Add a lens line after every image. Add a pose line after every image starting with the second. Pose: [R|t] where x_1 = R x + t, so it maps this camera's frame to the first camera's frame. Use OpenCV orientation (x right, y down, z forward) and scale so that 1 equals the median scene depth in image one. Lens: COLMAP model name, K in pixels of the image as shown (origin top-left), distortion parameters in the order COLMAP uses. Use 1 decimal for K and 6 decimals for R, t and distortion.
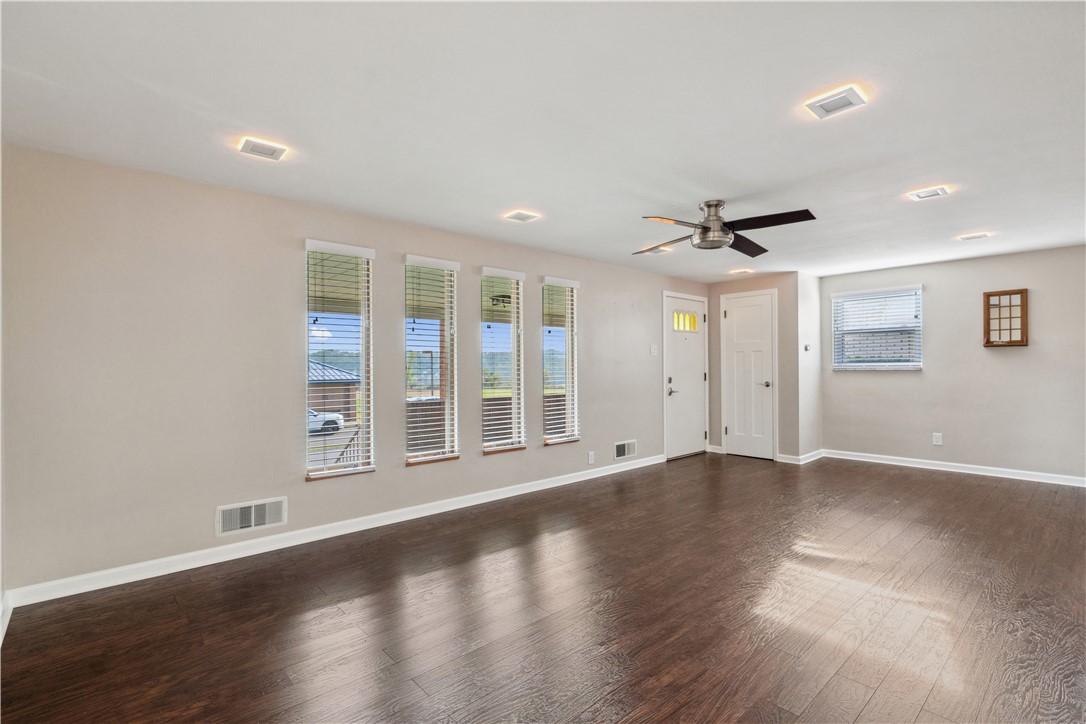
lens RADIAL K [[500.7, 0, 546.9], [0, 500.7, 364.2], [0, 0, 1]] dist [0.001493, -0.000151]
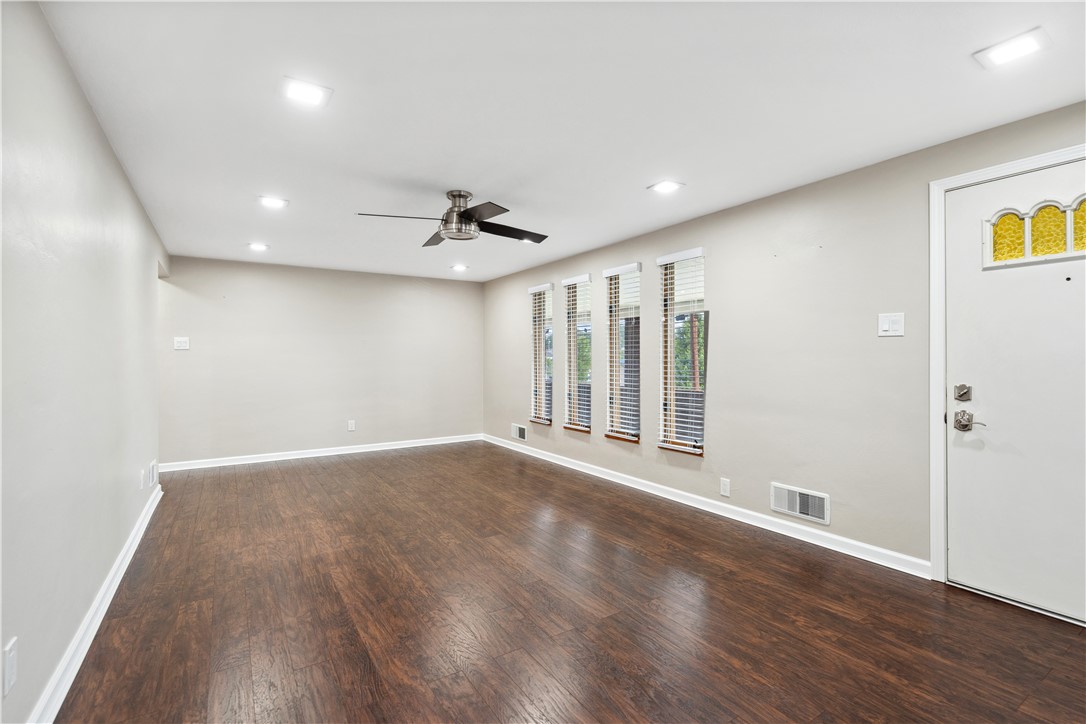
lens RADIAL K [[494.8, 0, 547.7], [0, 494.8, 360.8], [0, 0, 1]] dist [0.000500, 0.000560]
pose [[-0.157268, 0.008642, -0.987518, 0.844688], [0.007867, 0.999941, 0.007498, -0.000462], [0.987525, -0.006589, -0.157326, 0.886504]]
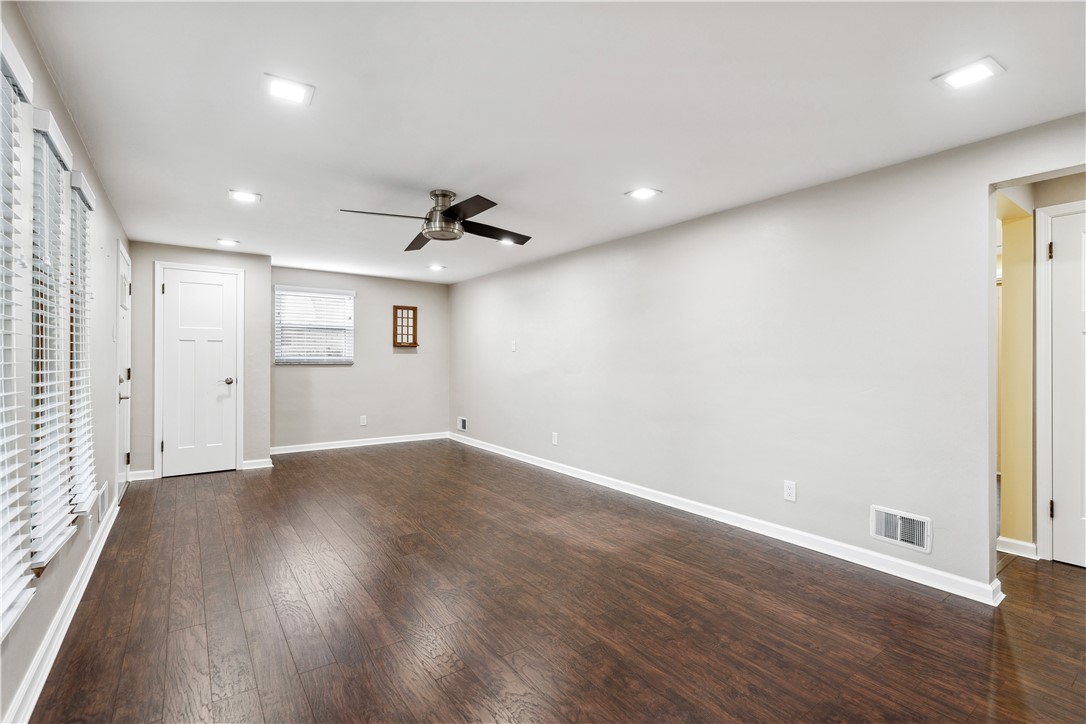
lens RADIAL K [[496.9, 0, 545.9], [0, 496.9, 355.9], [0, 0, 1]] dist [0.004308, 0.000349]
pose [[0.106045, 0.012443, 0.994283, -0.408574], [-0.009752, 0.999887, -0.011473, 0.002413], [-0.994314, -0.008480, 0.106154, 0.466751]]
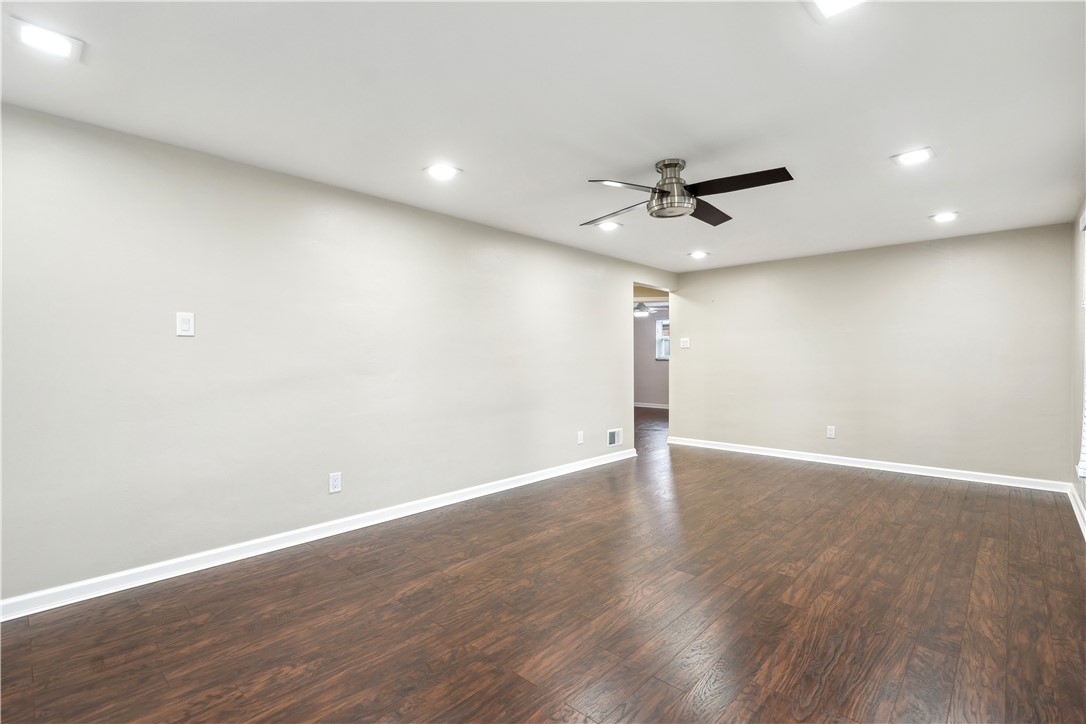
lens RADIAL K [[500.4, 0, 547.3], [0, 500.4, 363.5], [0, 0, 1]] dist [-0.001457, 0.000932]
pose [[-0.996040, 0.006946, -0.088636, 0.412609], [0.006452, 0.999962, 0.005861, 0.008421], [0.088673, 0.005266, -0.996047, 1.221605]]
